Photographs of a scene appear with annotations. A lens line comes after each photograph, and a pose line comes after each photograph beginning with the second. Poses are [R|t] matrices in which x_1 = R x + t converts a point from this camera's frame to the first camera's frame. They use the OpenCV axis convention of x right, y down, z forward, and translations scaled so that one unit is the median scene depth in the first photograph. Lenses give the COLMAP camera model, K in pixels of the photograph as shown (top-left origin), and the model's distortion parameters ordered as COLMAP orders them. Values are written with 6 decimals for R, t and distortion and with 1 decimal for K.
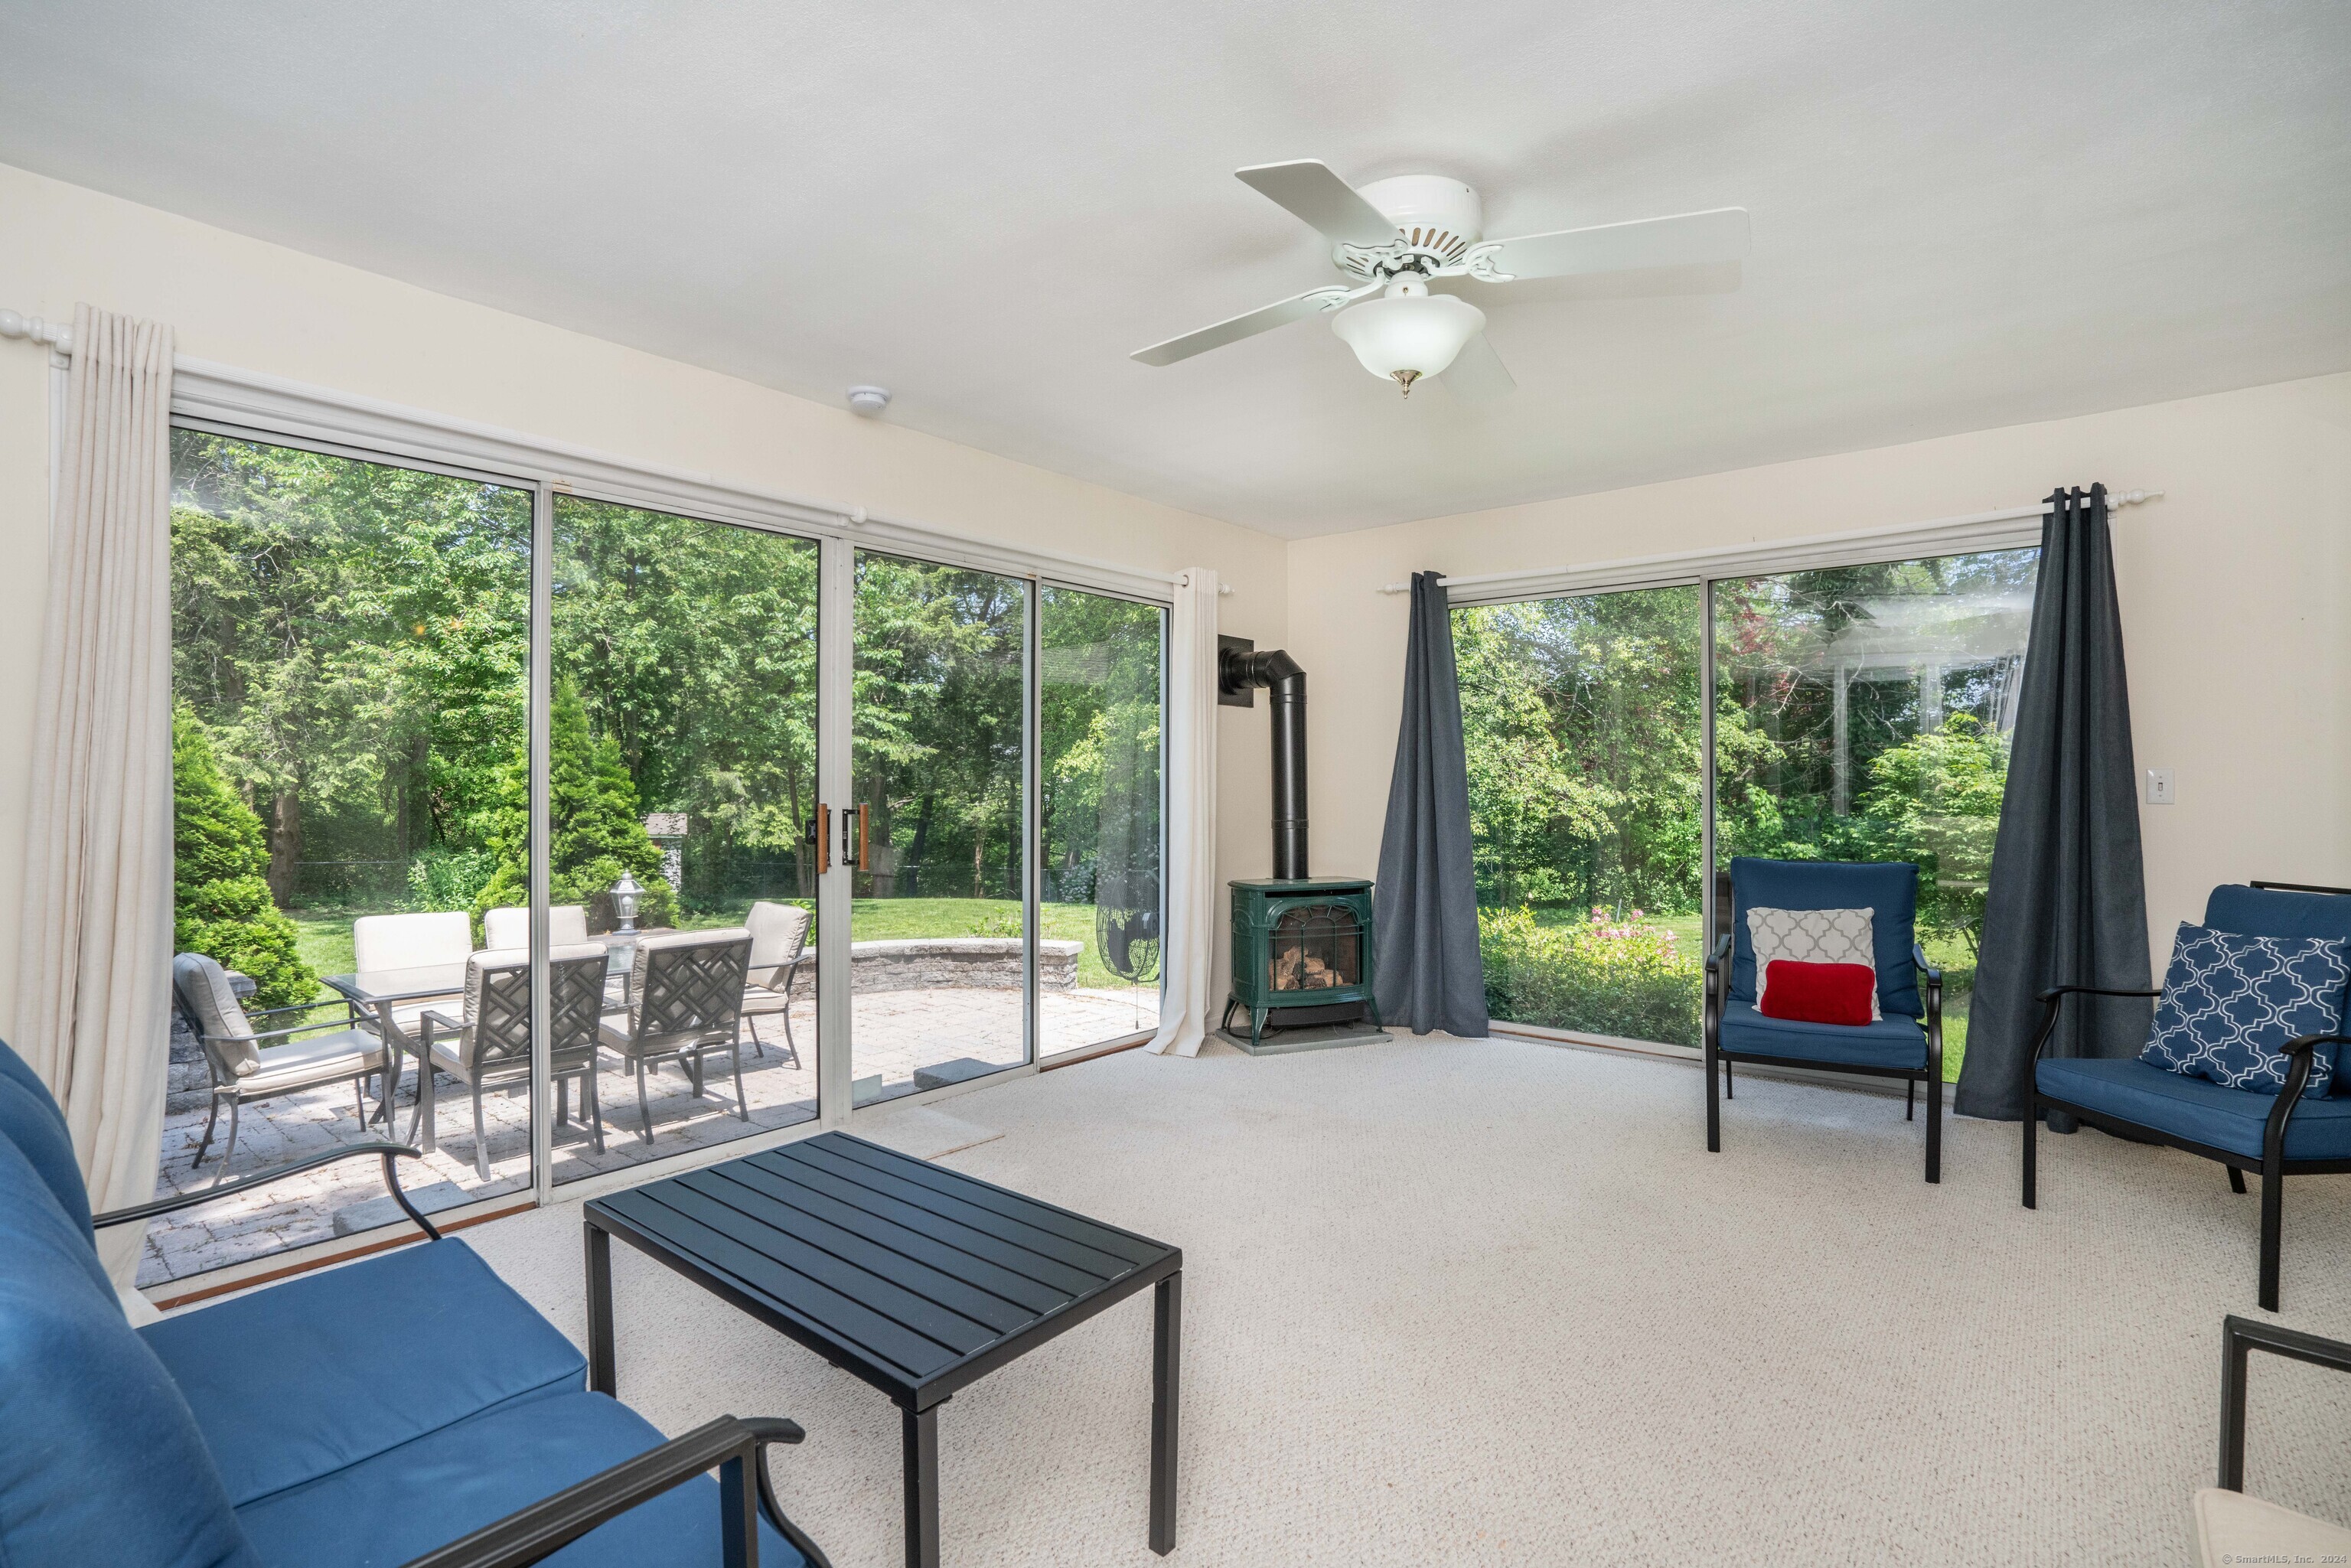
lens RADIAL K [[1087.7, 0, 1172.4], [0, 1087.7, 772.7], [0, 0, 1]] dist [-0.025218, -0.000135]
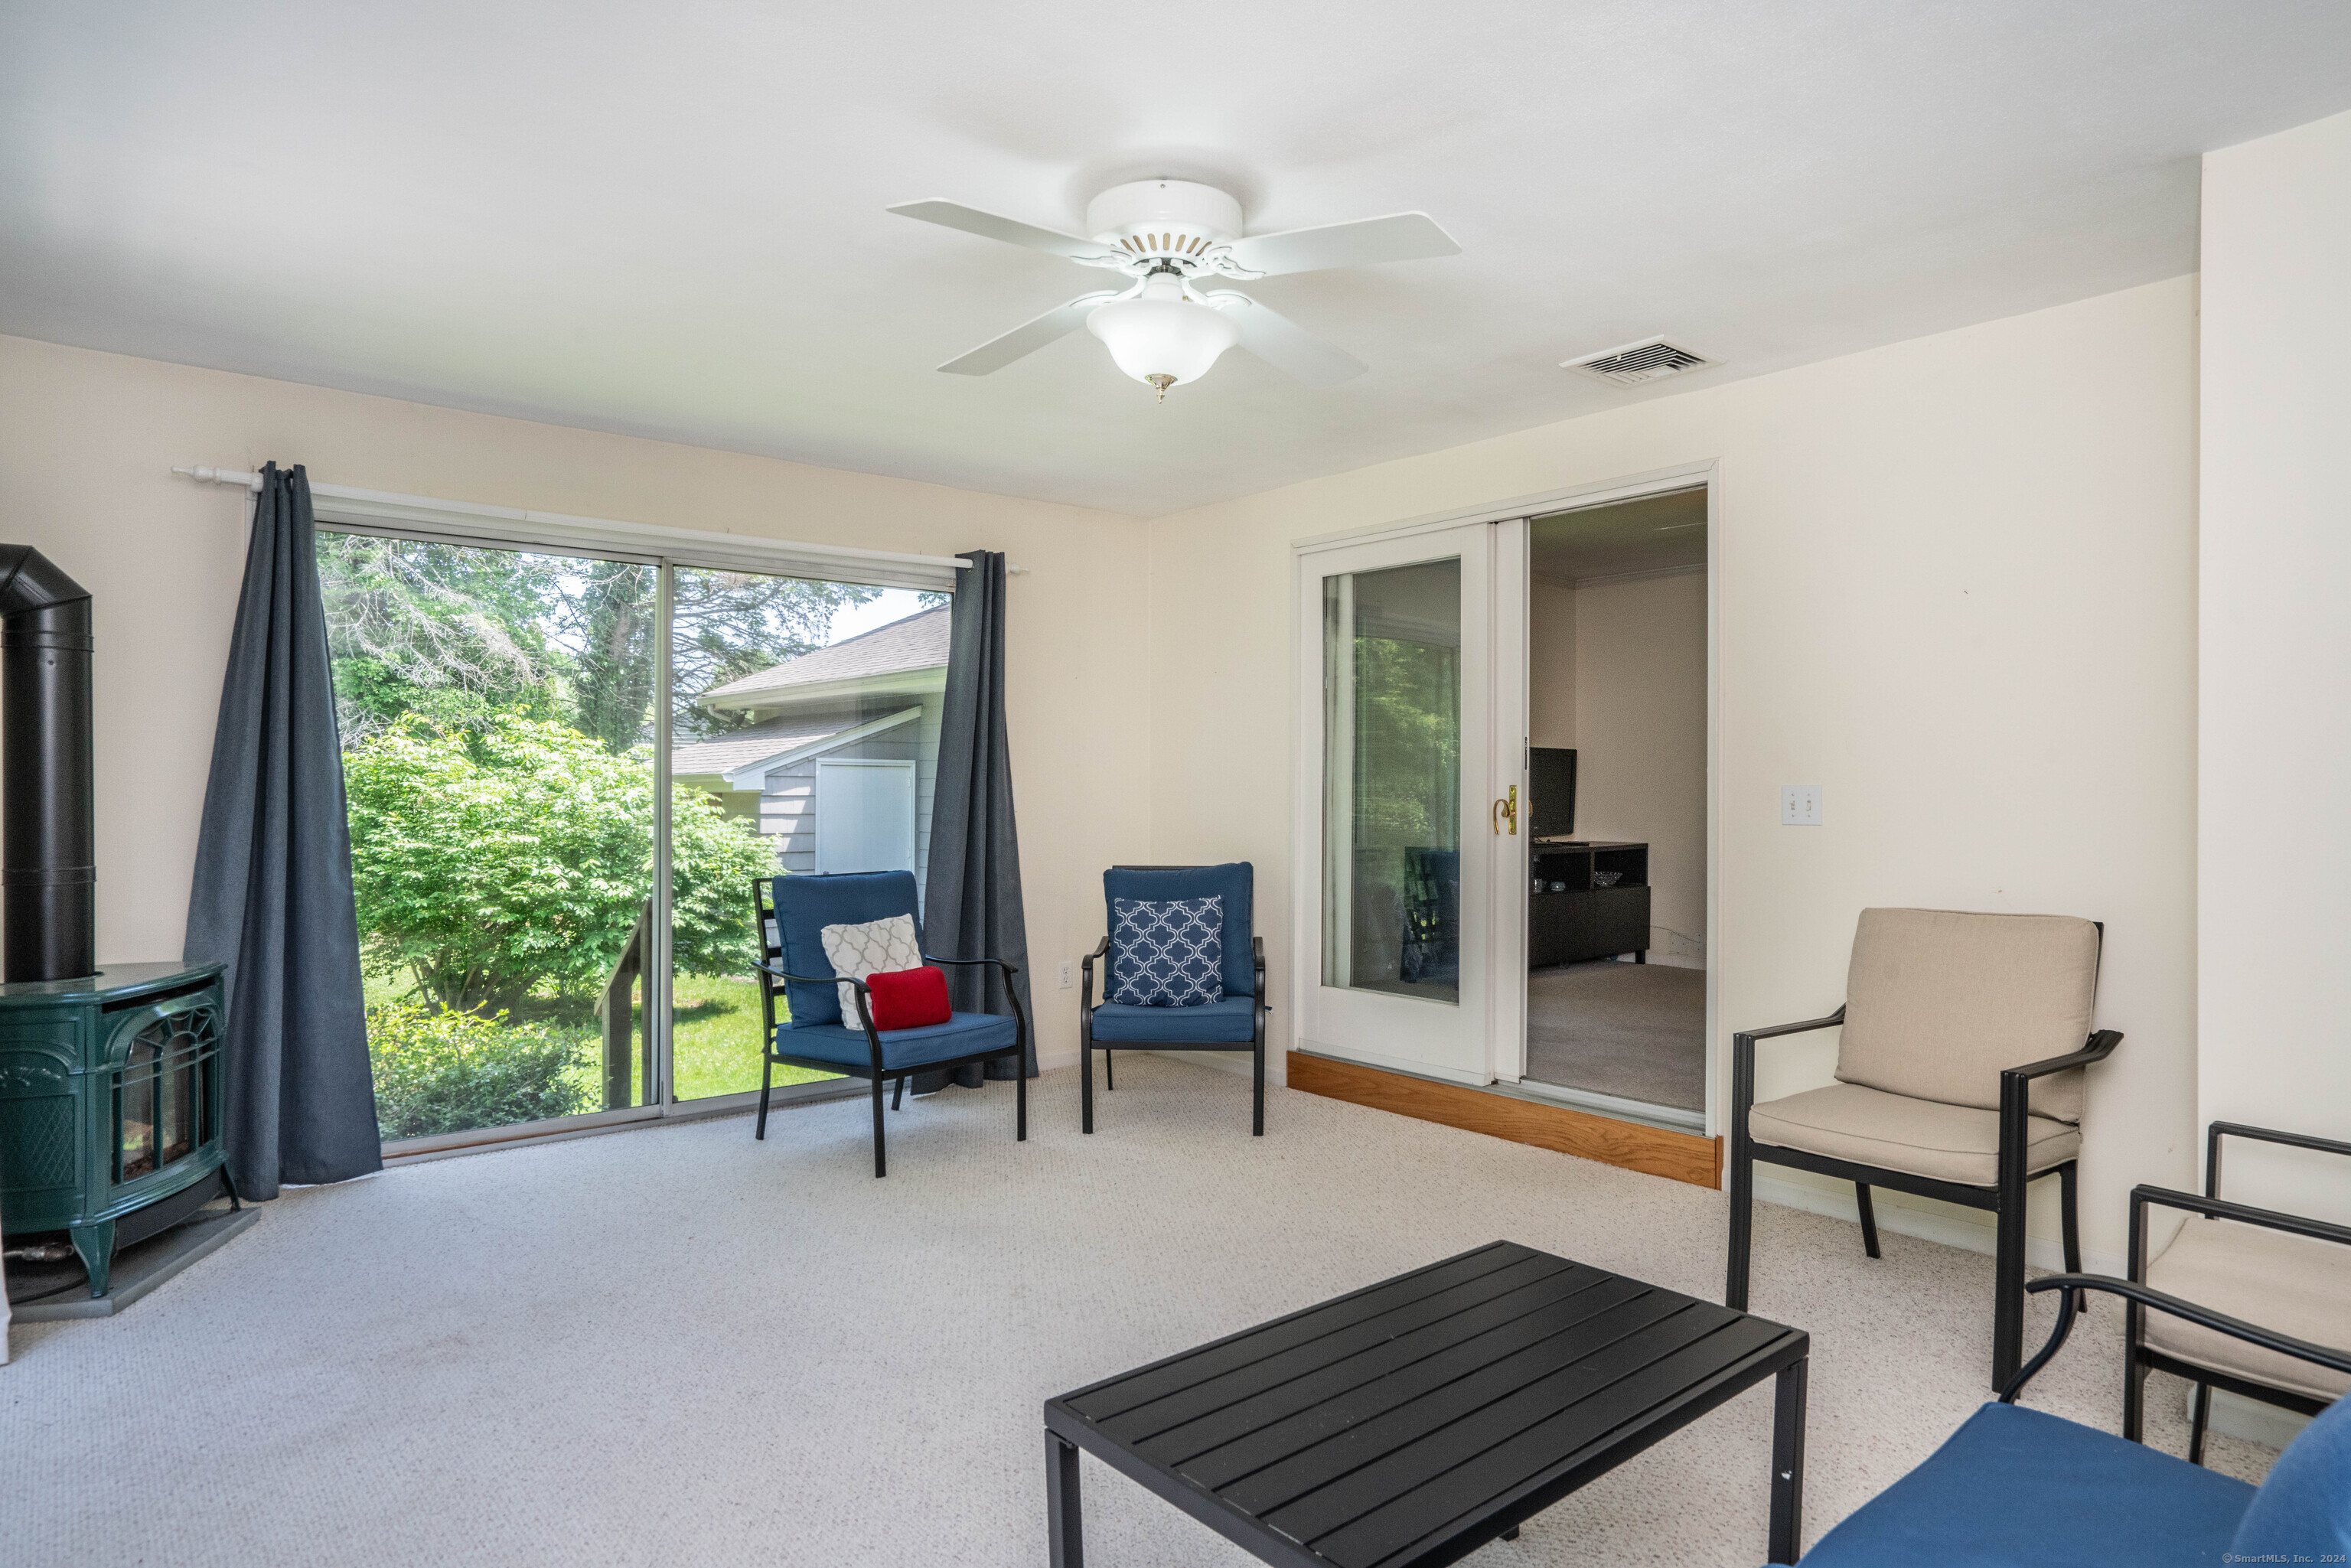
lens RADIAL K [[1357.9, 0, 1175.5], [0, 1357.9, 784.0], [0, 0, 1]] dist [-0.036315, -0.000359]
pose [[0.192329, 0.003105, 0.981326, -0.771336], [-0.008027, 0.999967, -0.001591, -0.003771], [-0.981298, -0.007571, 0.192347, 0.606473]]
